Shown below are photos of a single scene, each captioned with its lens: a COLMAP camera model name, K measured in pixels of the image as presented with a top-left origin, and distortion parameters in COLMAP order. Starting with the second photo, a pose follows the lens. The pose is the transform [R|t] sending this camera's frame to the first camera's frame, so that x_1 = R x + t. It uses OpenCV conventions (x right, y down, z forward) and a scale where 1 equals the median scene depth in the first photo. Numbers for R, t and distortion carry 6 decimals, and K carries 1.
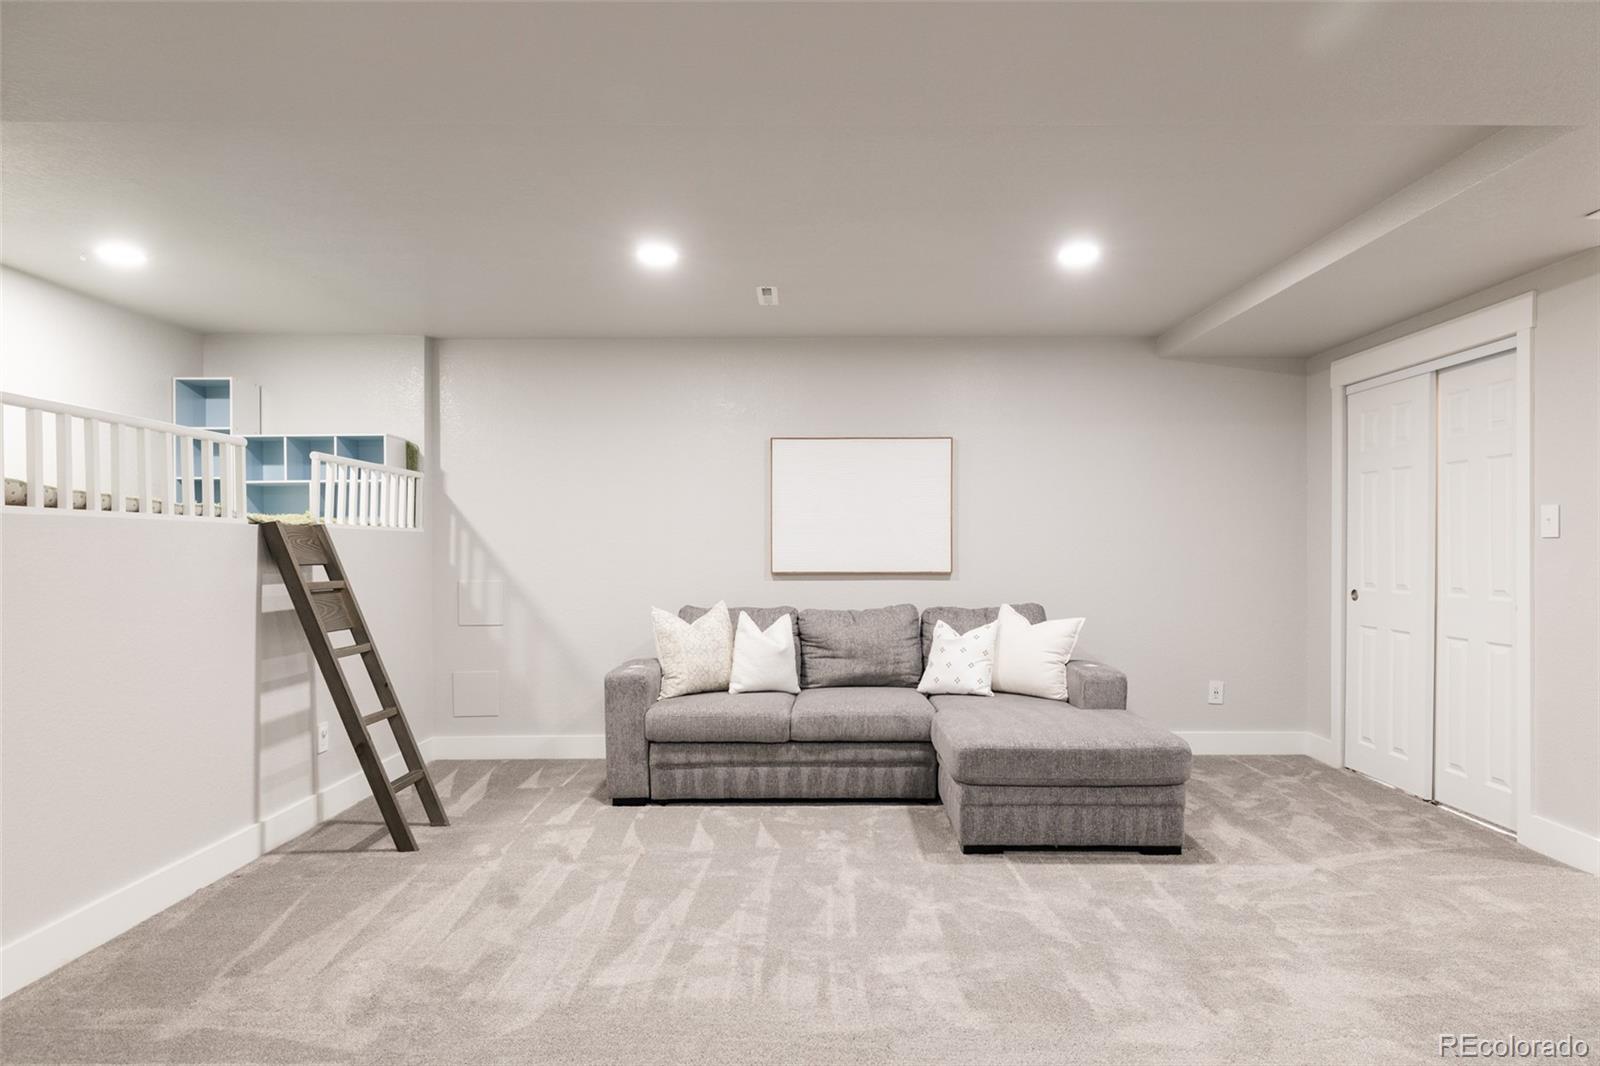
lens RADIAL K [[923.4, 0, 812.5], [0, 923.4, 537.6], [0, 0, 1]] dist [0.000137, 0.003485]
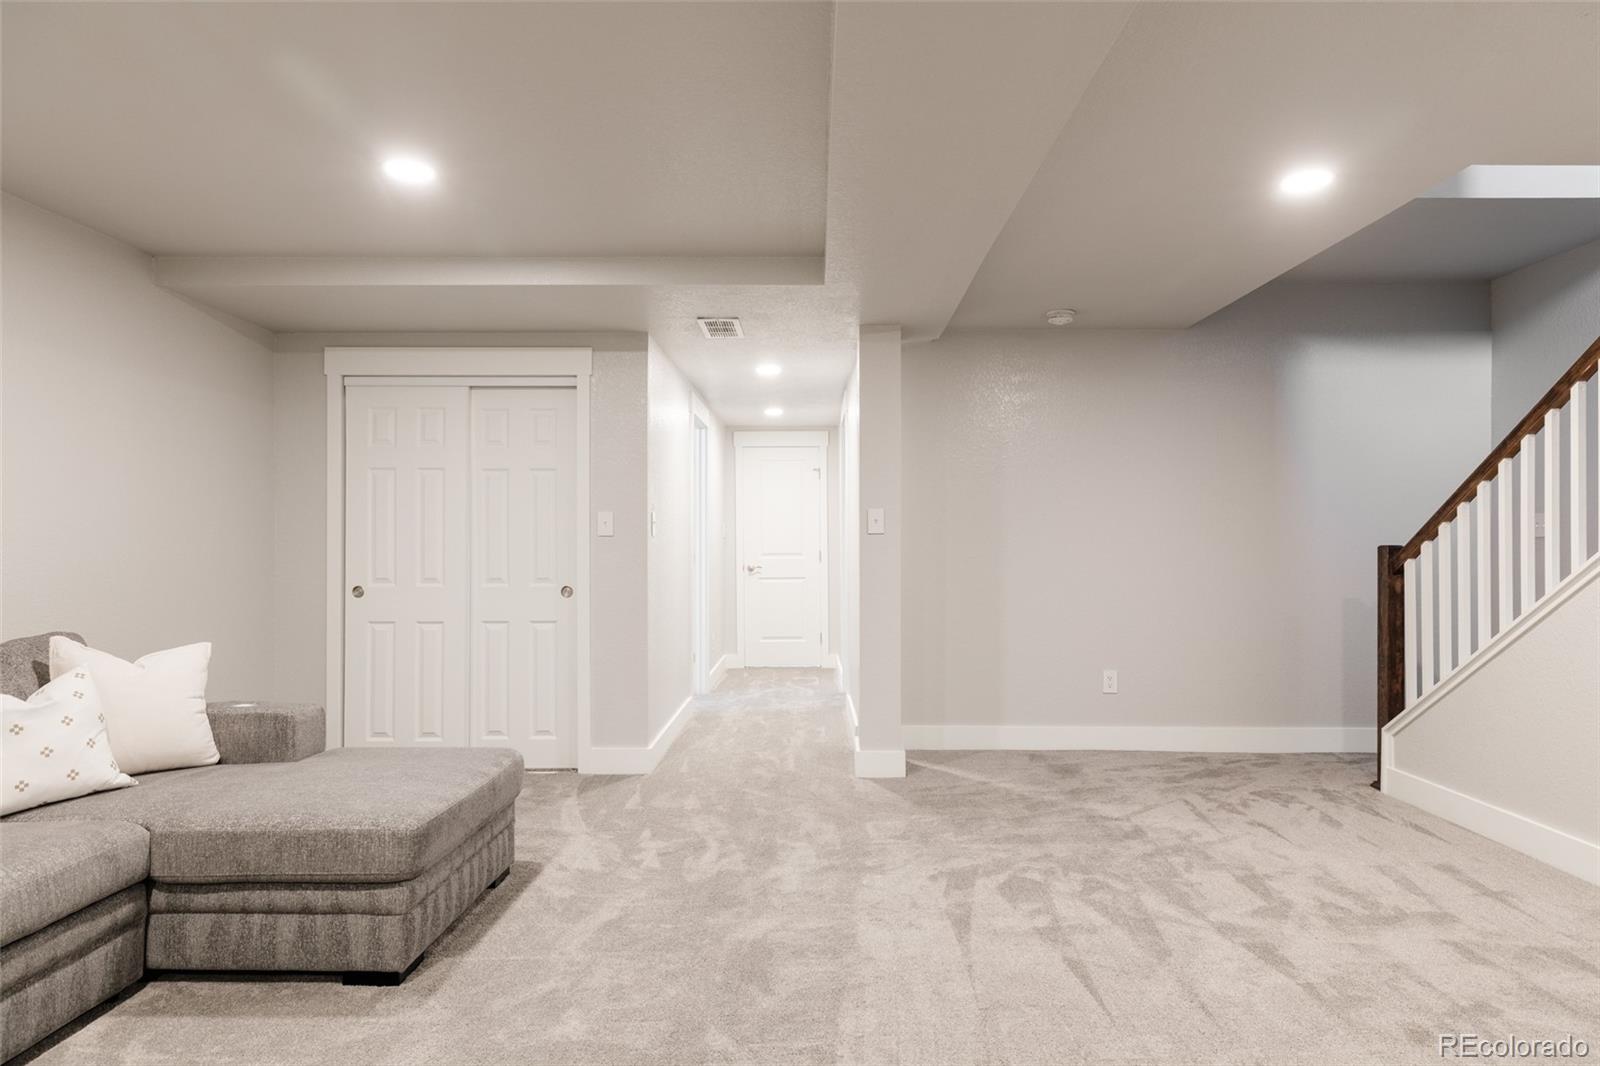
lens RADIAL K [[923.4, 0, 816.4], [0, 923.4, 539.9], [0, 0, 1]] dist [0.000137, 0.003485]
pose [[0.001642, 0.005471, 0.999984, -0.444632], [-0.006471, 0.999964, -0.005460, 0.010439], [-0.999978, -0.006461, 0.001677, 0.582359]]
